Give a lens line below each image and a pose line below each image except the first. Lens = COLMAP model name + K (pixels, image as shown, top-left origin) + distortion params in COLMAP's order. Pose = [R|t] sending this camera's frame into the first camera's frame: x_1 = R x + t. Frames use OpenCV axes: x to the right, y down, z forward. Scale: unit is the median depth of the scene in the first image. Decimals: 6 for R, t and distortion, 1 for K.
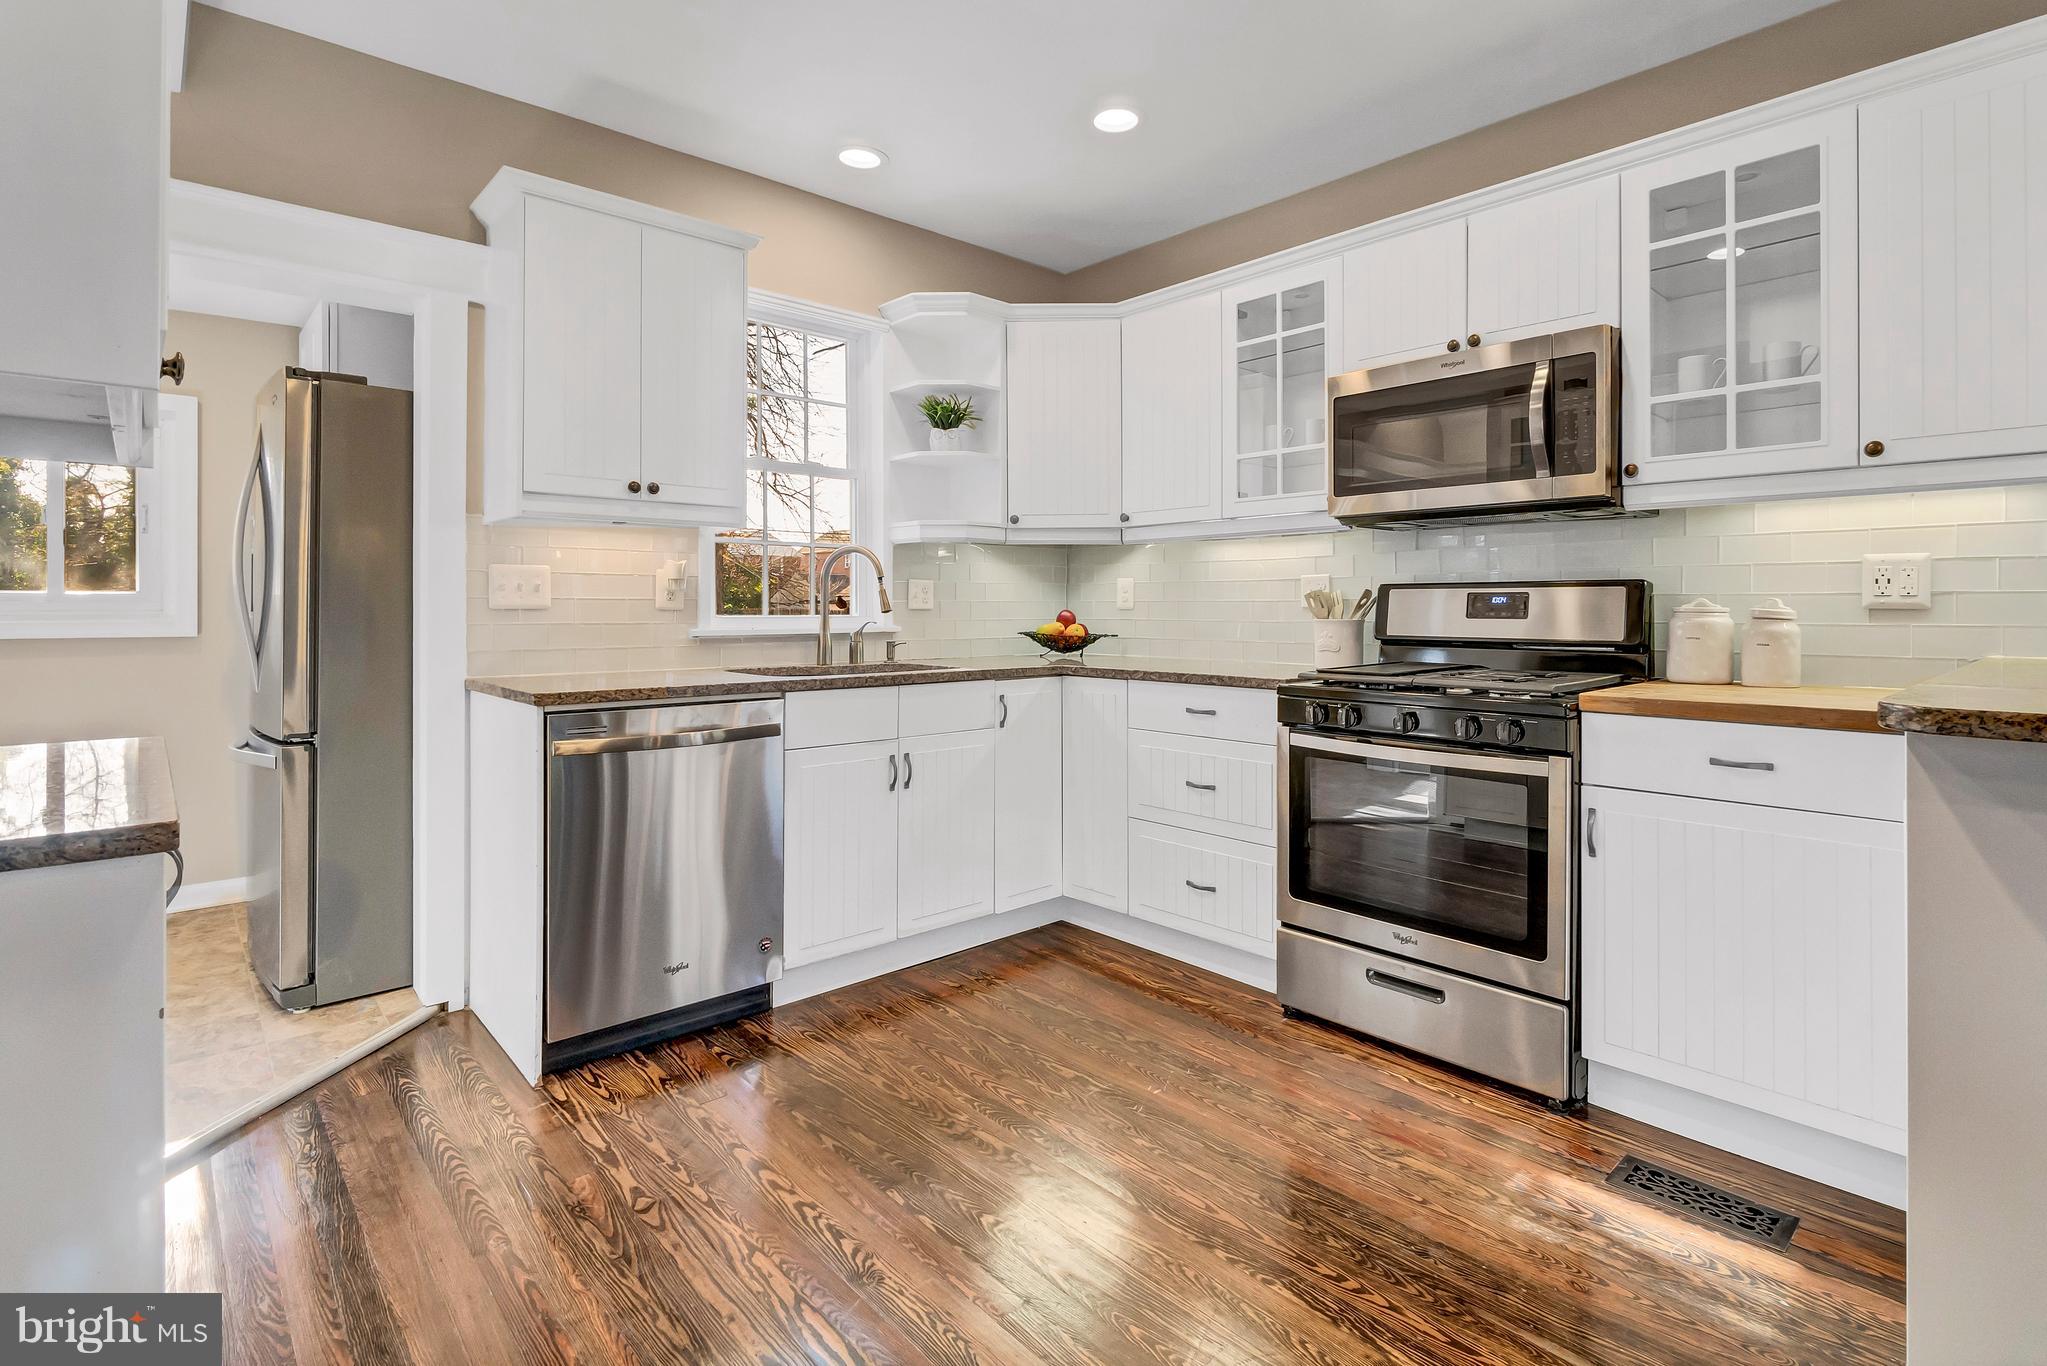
lens RADIAL K [[990.3, 0, 1063.9], [0, 990.3, 608.2], [0, 0, 1]] dist [-0.002649, -0.000020]
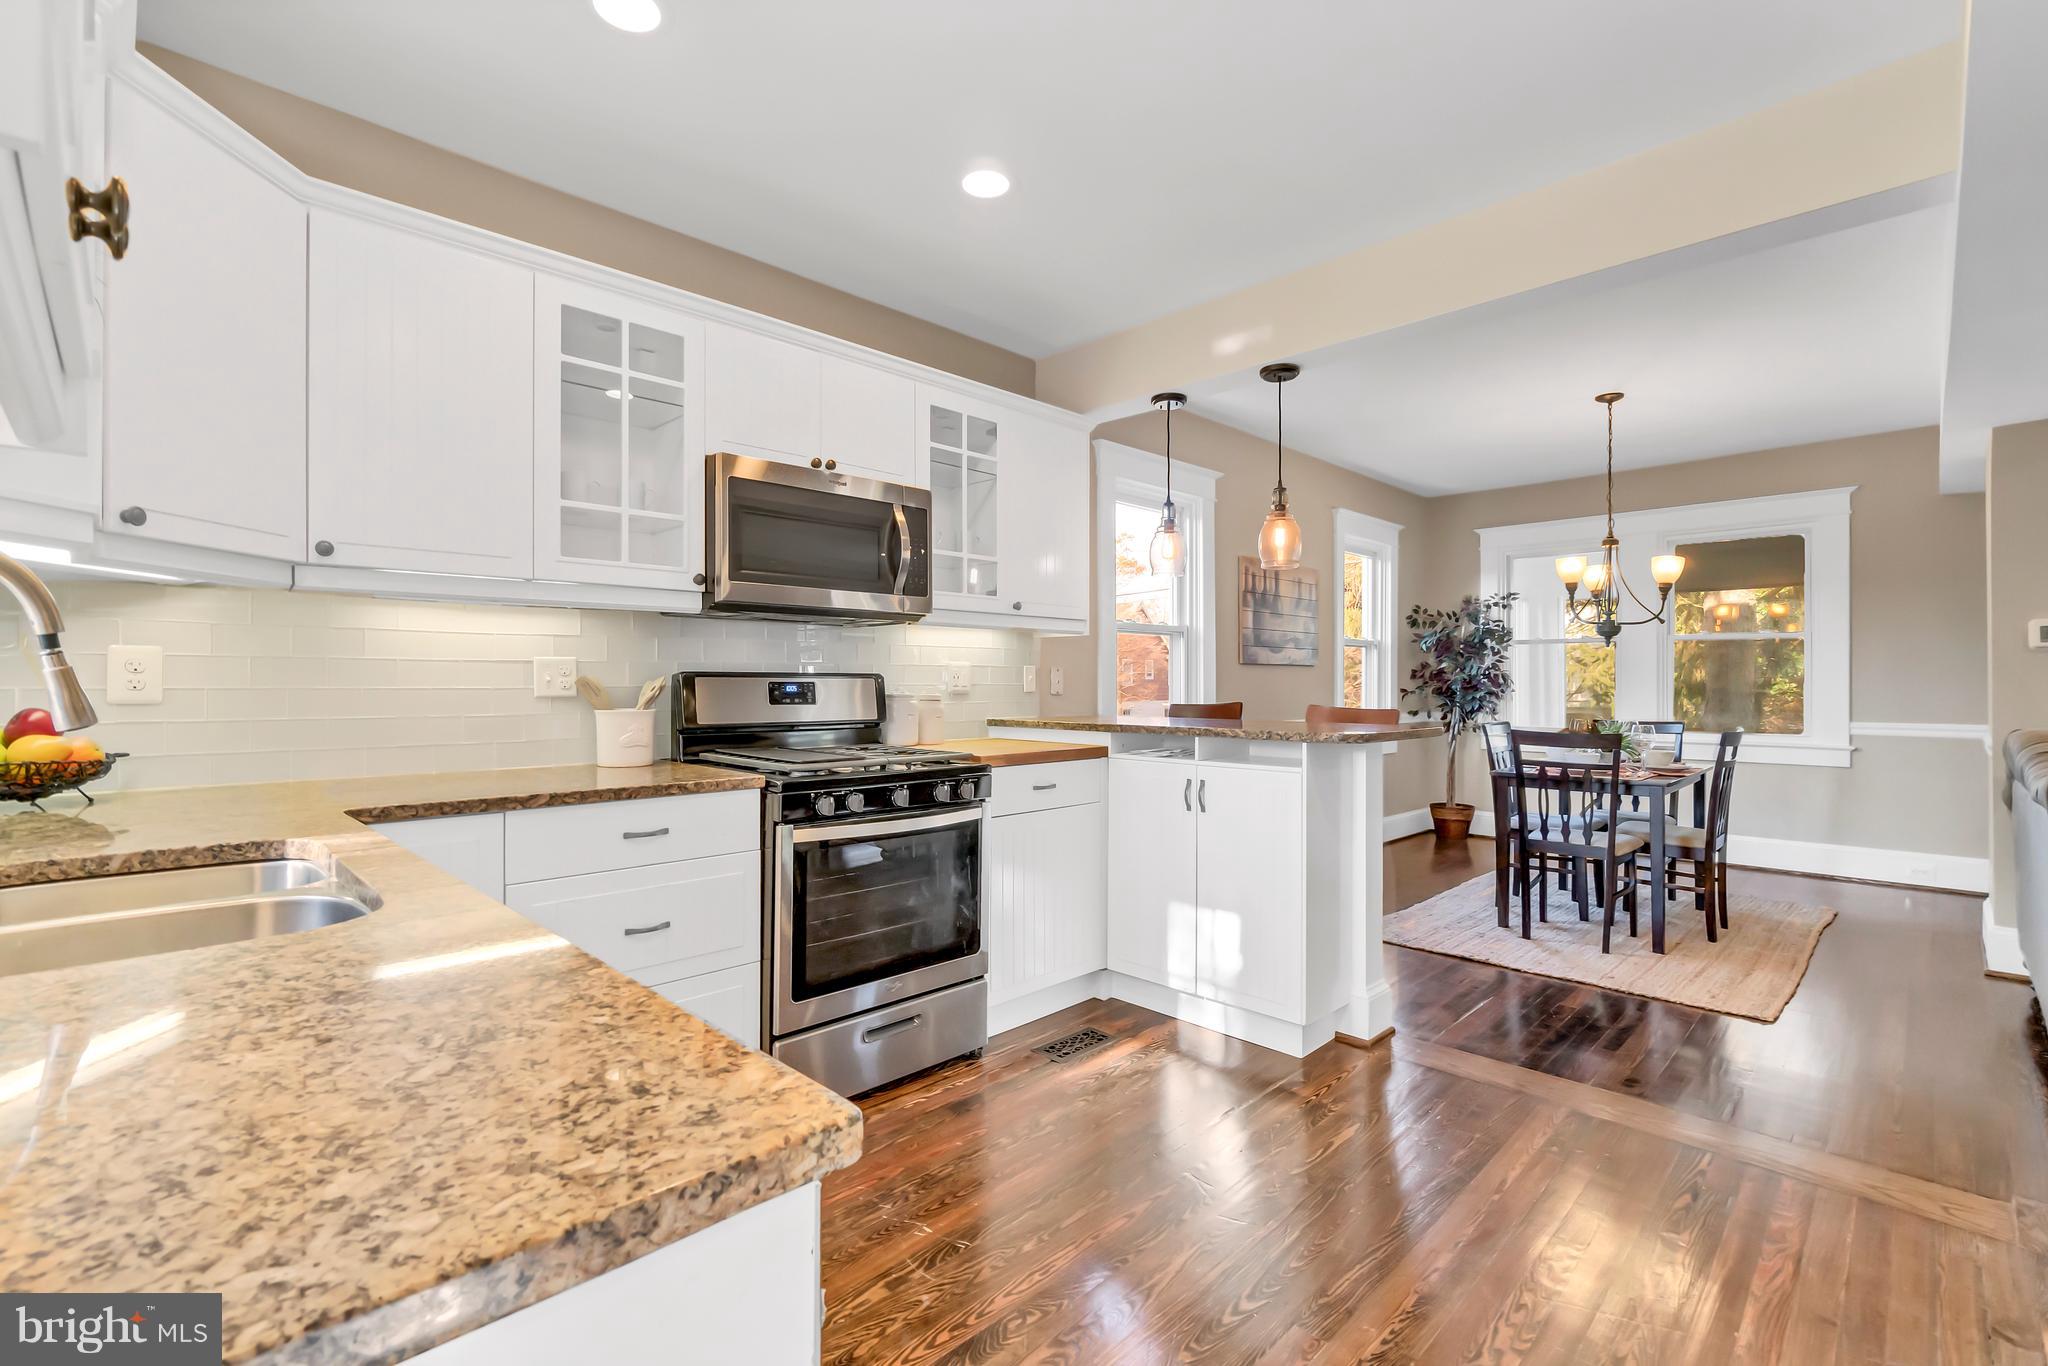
lens RADIAL K [[906.8, 0, 981.6], [0, 906.8, 682.1], [0, 0, 1]] dist [-0.000753, -0.000026]
pose [[-0.001480, 0.000753, 0.999999, -0.623338], [-0.000648, 1.000000, -0.000754, -0.015270], [-0.999999, -0.000650, -0.001479, 0.794366]]
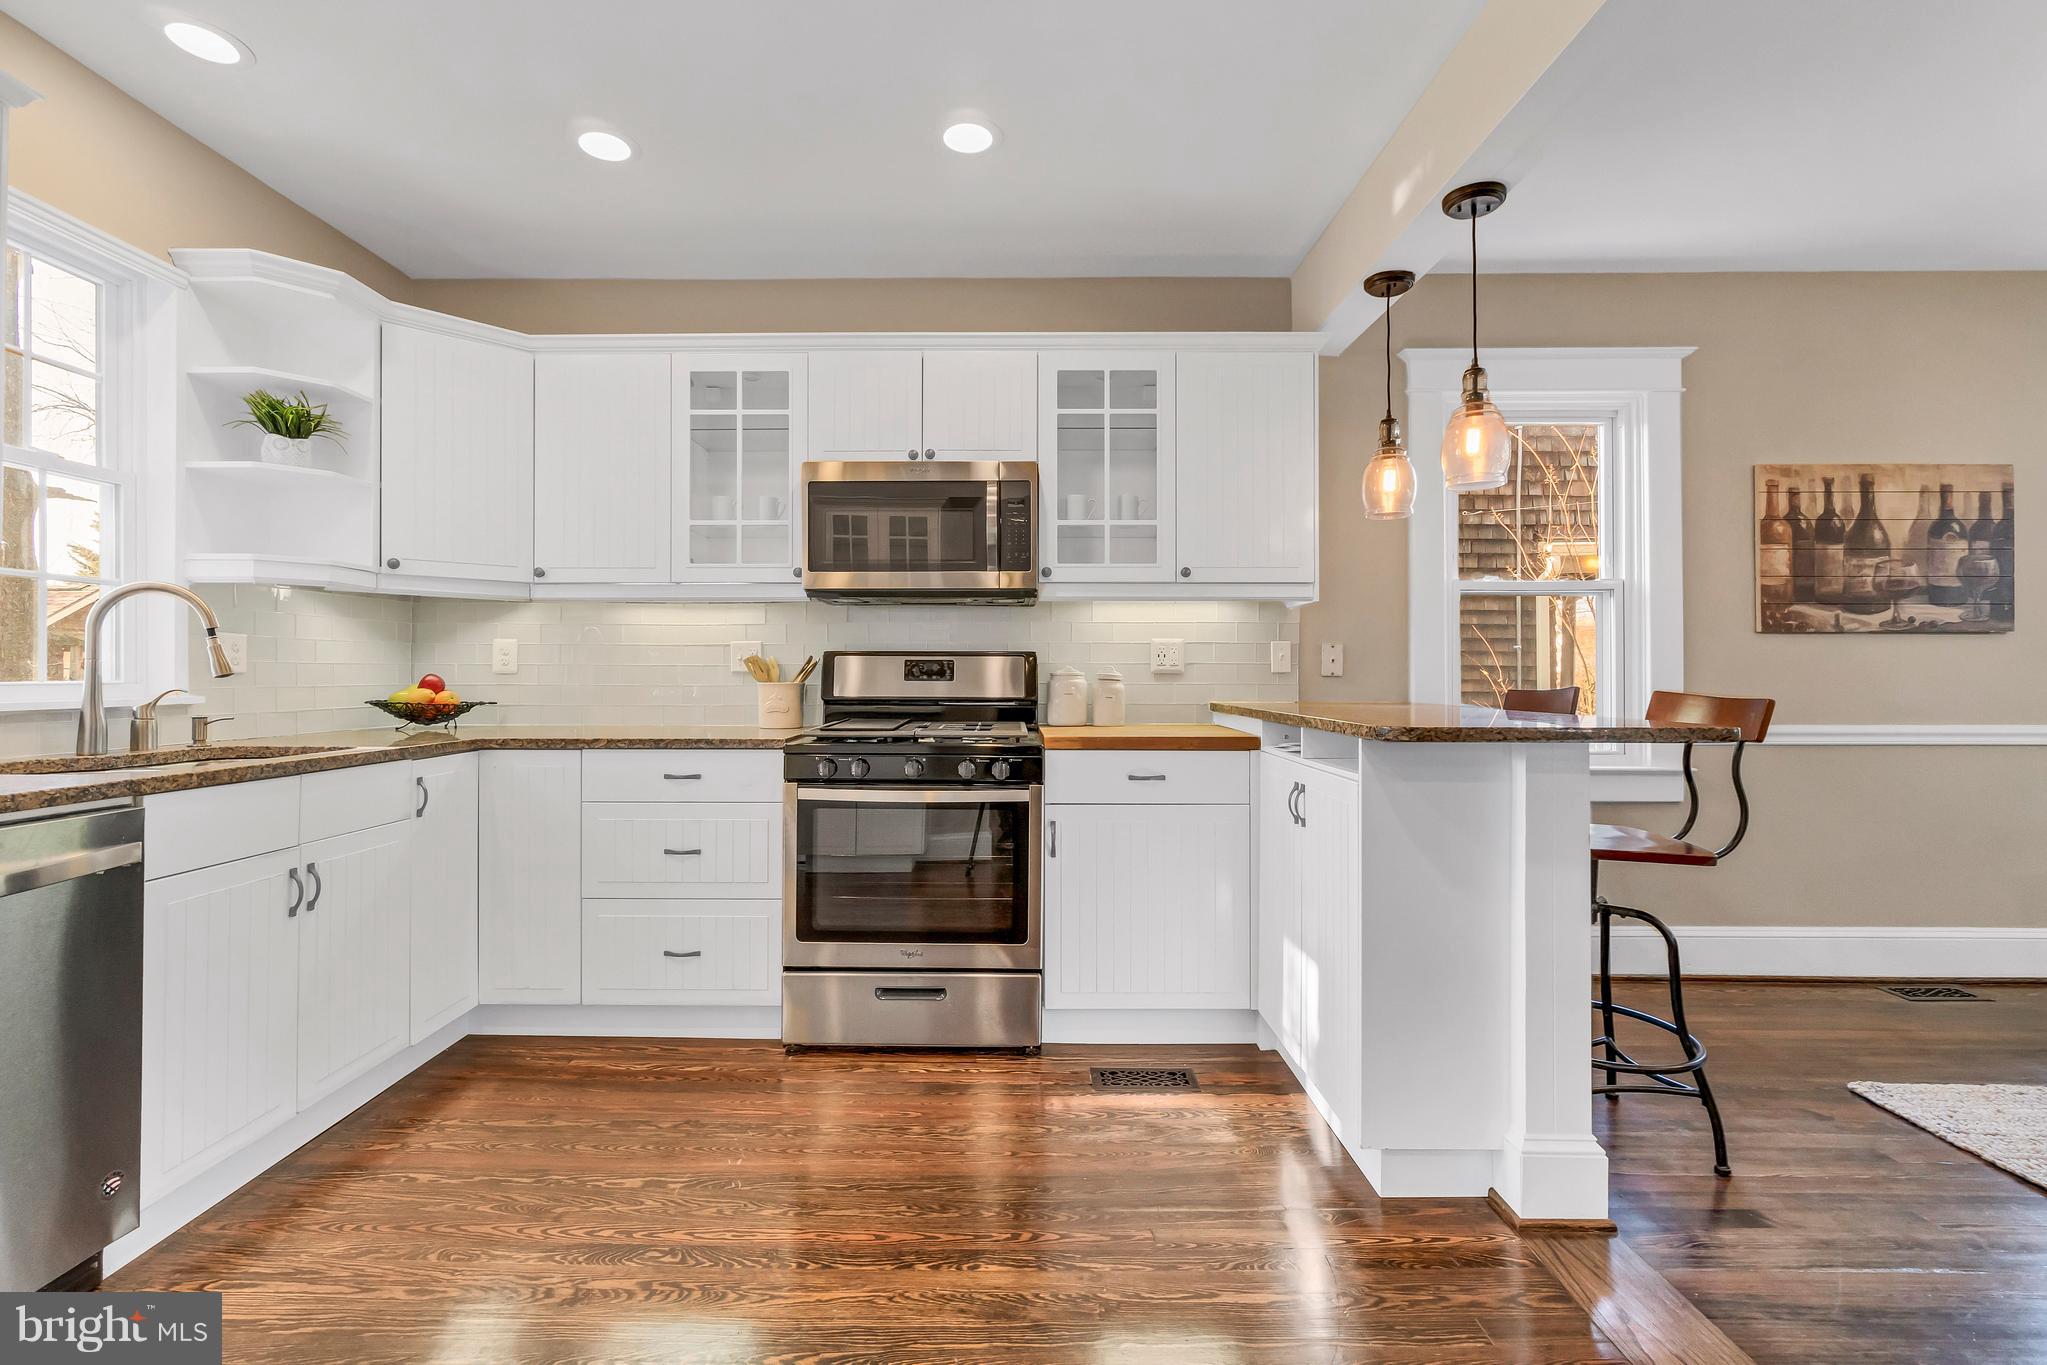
lens RADIAL K [[895.0, 0, 1006.6], [0, 895.0, 671.4], [0, 0, 1]] dist [-0.003185, -0.000846]
pose [[0.692959, 0.003724, 0.720967, -0.304373], [-0.001046, 0.999991, -0.004159, 0.002959], [-0.720976, 0.002128, 0.692957, 0.159247]]
